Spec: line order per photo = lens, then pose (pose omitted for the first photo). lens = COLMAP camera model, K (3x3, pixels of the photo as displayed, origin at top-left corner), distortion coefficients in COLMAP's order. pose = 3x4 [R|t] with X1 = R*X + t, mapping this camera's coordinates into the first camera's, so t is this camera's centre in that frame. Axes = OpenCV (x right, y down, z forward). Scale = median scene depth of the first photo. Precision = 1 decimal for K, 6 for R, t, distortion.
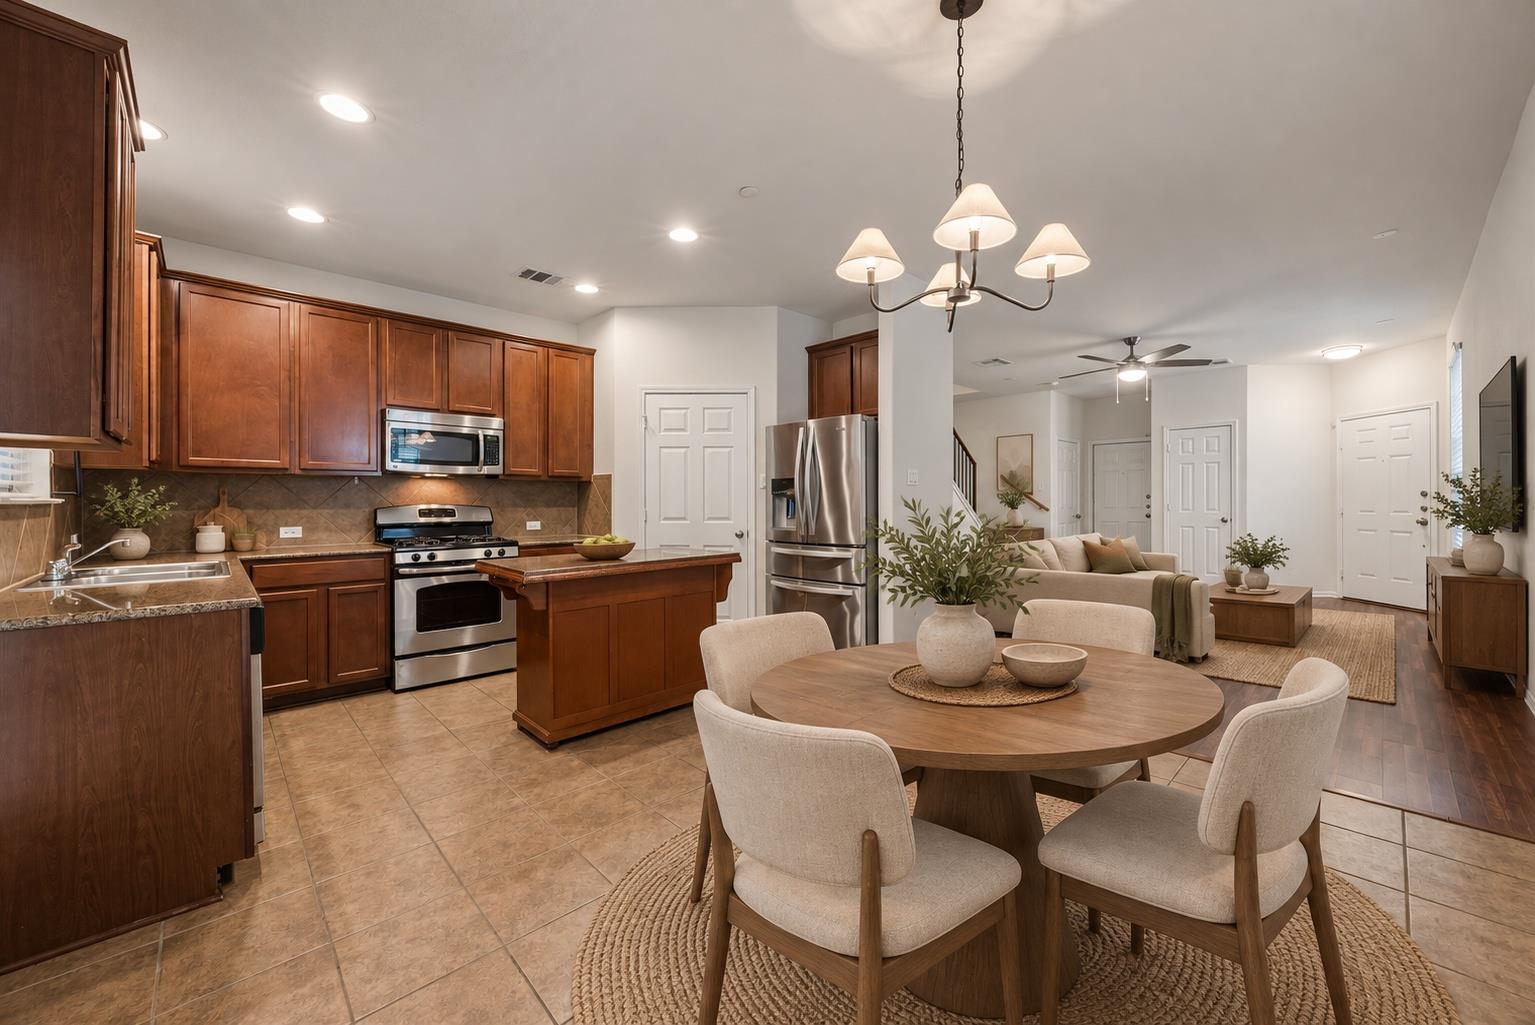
lens RADIAL K [[590.2, 0, 759.2], [0, 590.2, 509.8], [0, 0, 1]] dist [0.001825, 0.000034]
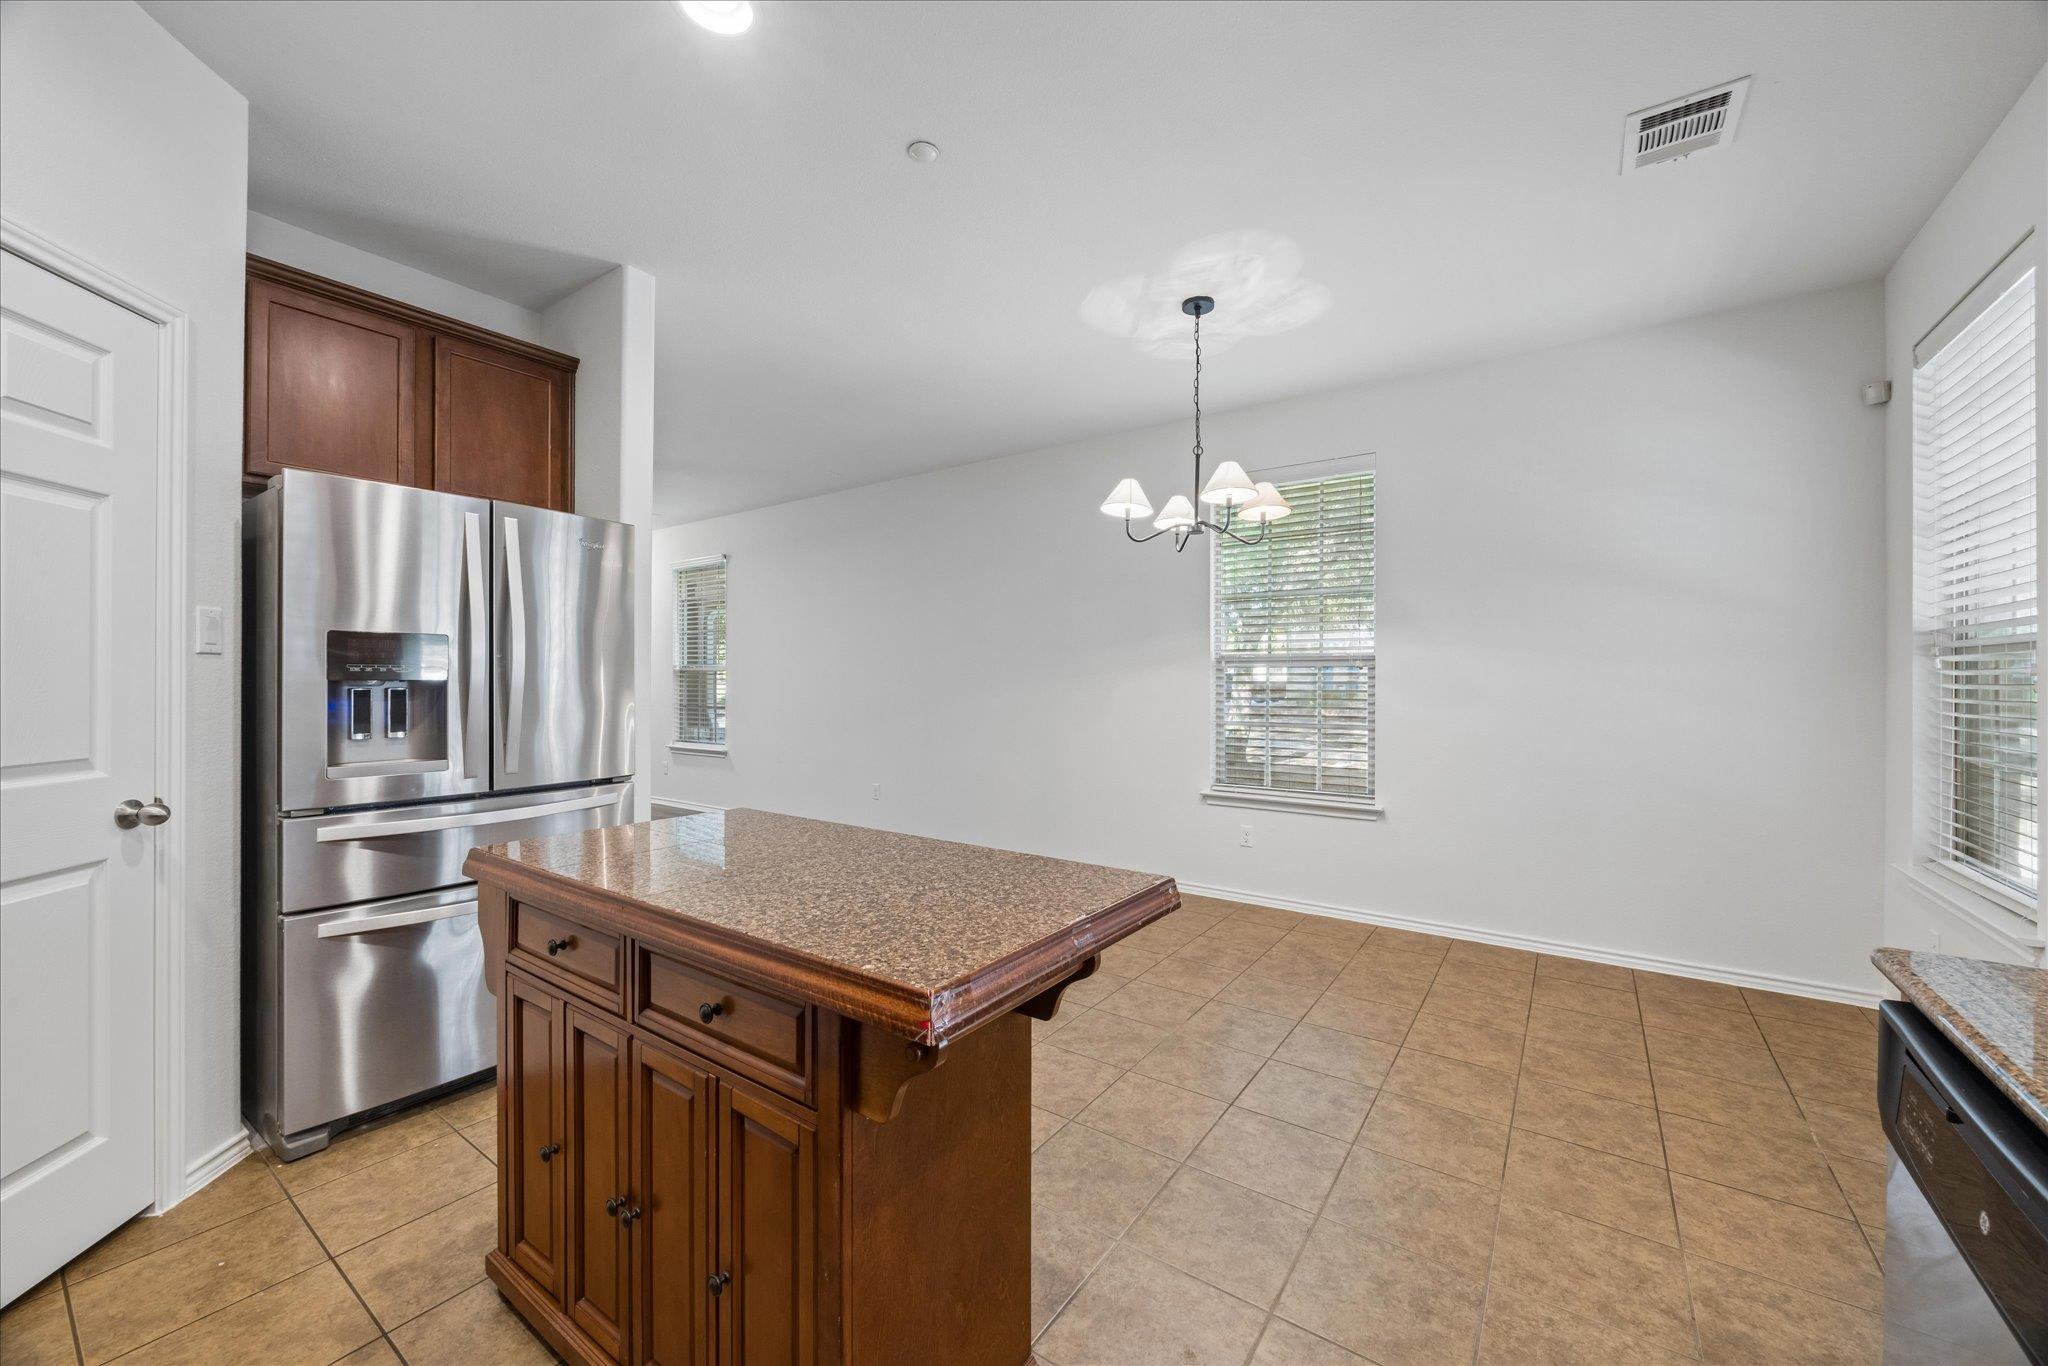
lens RADIAL K [[787.5, 0, 1012.8], [0, 787.5, 676.6], [0, 0, 1]] dist [0.001825, 0.000034]
pose [[-0.199750, 0.005148, 0.979833, -1.392851], [0.006626, 0.999970, -0.003903, -0.055930], [-0.979824, 0.005712, -0.199779, 1.863292]]
